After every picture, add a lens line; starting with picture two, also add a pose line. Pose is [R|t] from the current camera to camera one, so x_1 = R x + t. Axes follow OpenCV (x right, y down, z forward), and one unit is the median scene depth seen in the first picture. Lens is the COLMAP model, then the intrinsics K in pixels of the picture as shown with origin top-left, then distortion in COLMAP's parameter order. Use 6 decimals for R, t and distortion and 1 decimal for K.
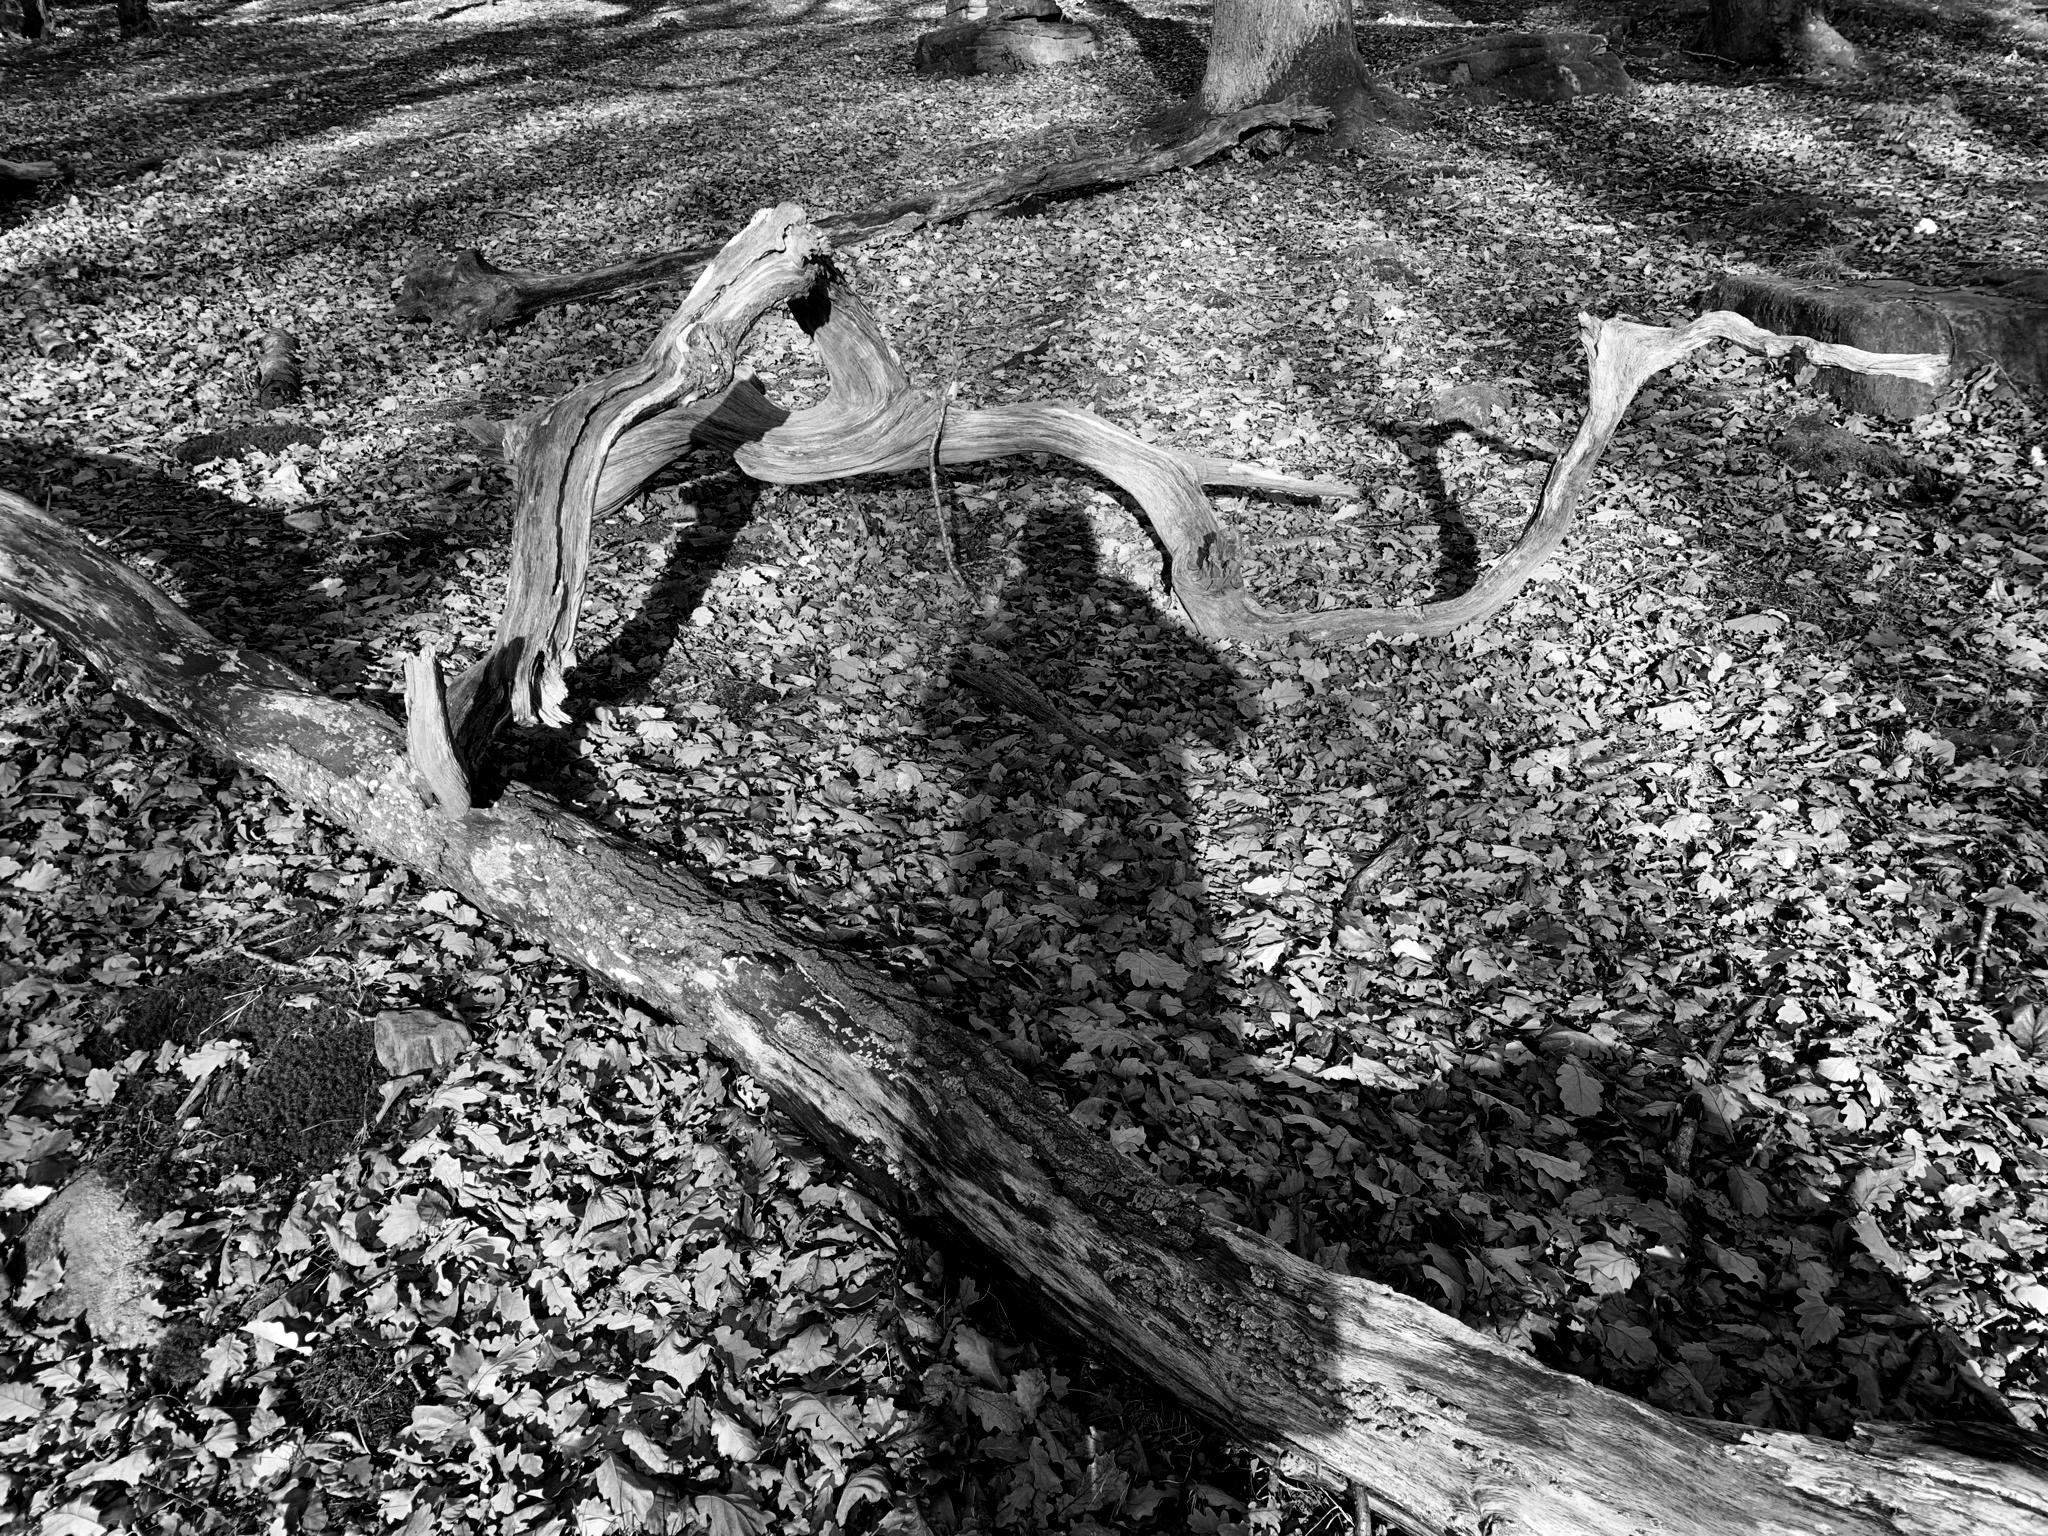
lens RADIAL K [[1565.9, 0, 1024.4], [0, 1565.9, 759.6], [0, 0, 1]] dist [0.035519, -0.034879]
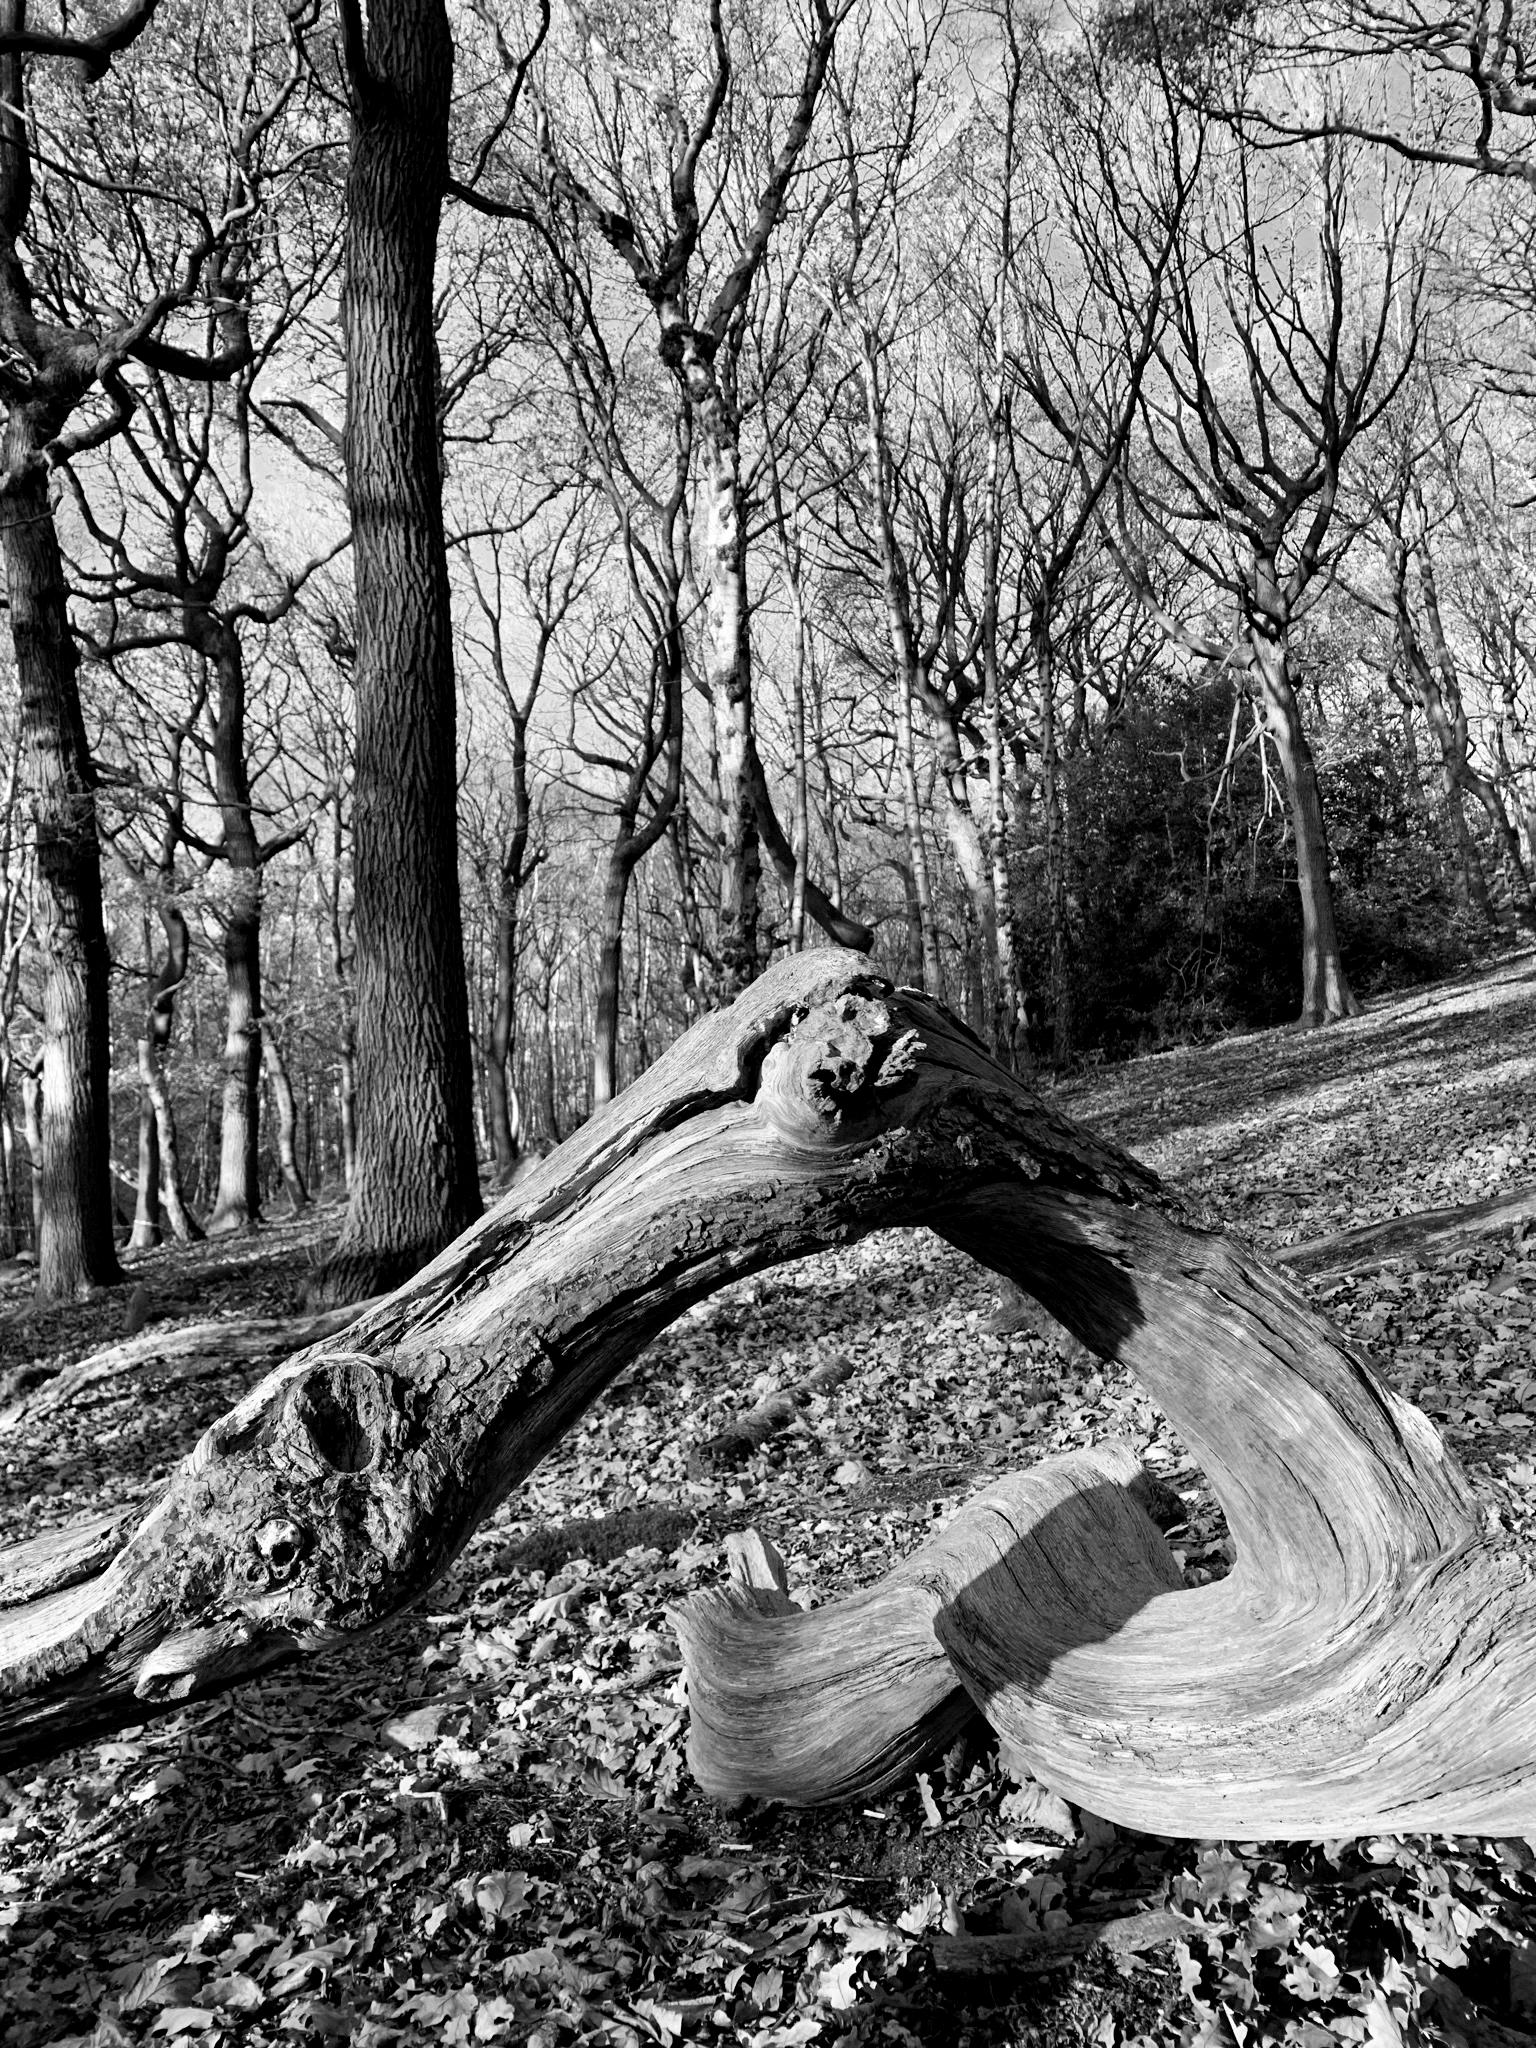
lens RADIAL K [[1565.9, 0, 758.8], [0, 1565.9, 1000.1], [0, 0, 1]] dist [0.035519, -0.034879]
pose [[0.728174, -0.178176, -0.661827, 0.030622], [-0.144992, 0.903719, -0.402826, -0.177020], [0.669880, 0.389287, 0.632231, 0.643075]]
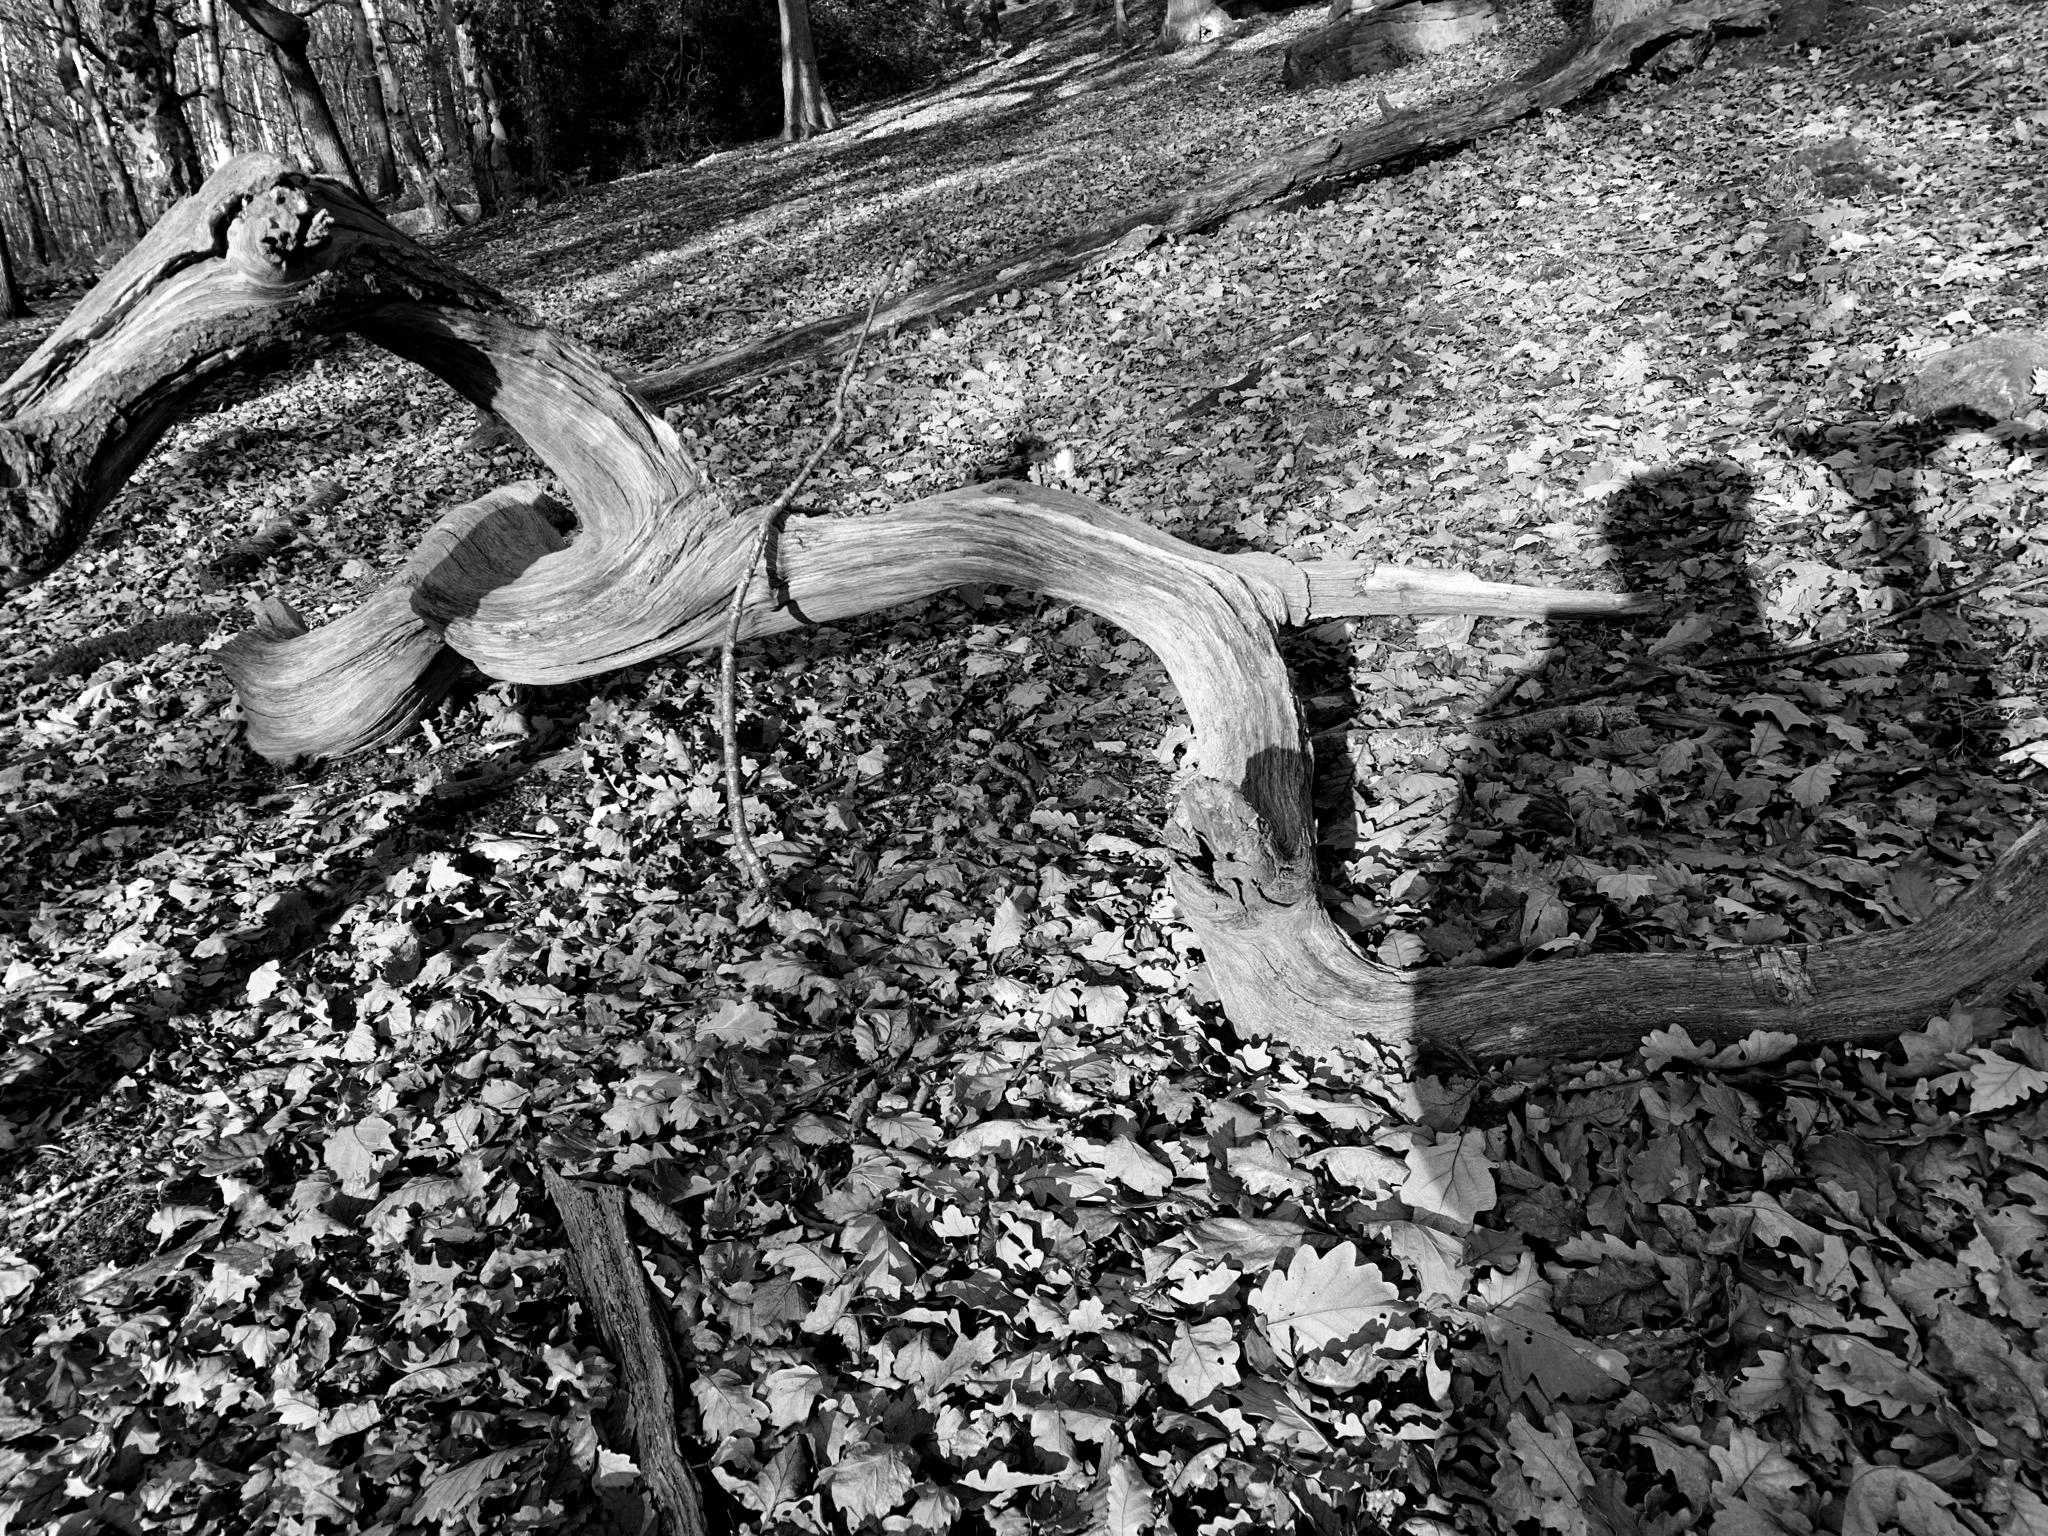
lens RADIAL K [[1565.9, 0, 1014.2], [0, 1565.9, 740.8], [0, 0, 1]] dist [0.035519, -0.034879]
pose [[0.947070, -0.061413, -0.315097, 0.165960], [0.045384, 0.997286, -0.057966, -0.110279], [0.317801, 0.040598, 0.947288, 0.500711]]
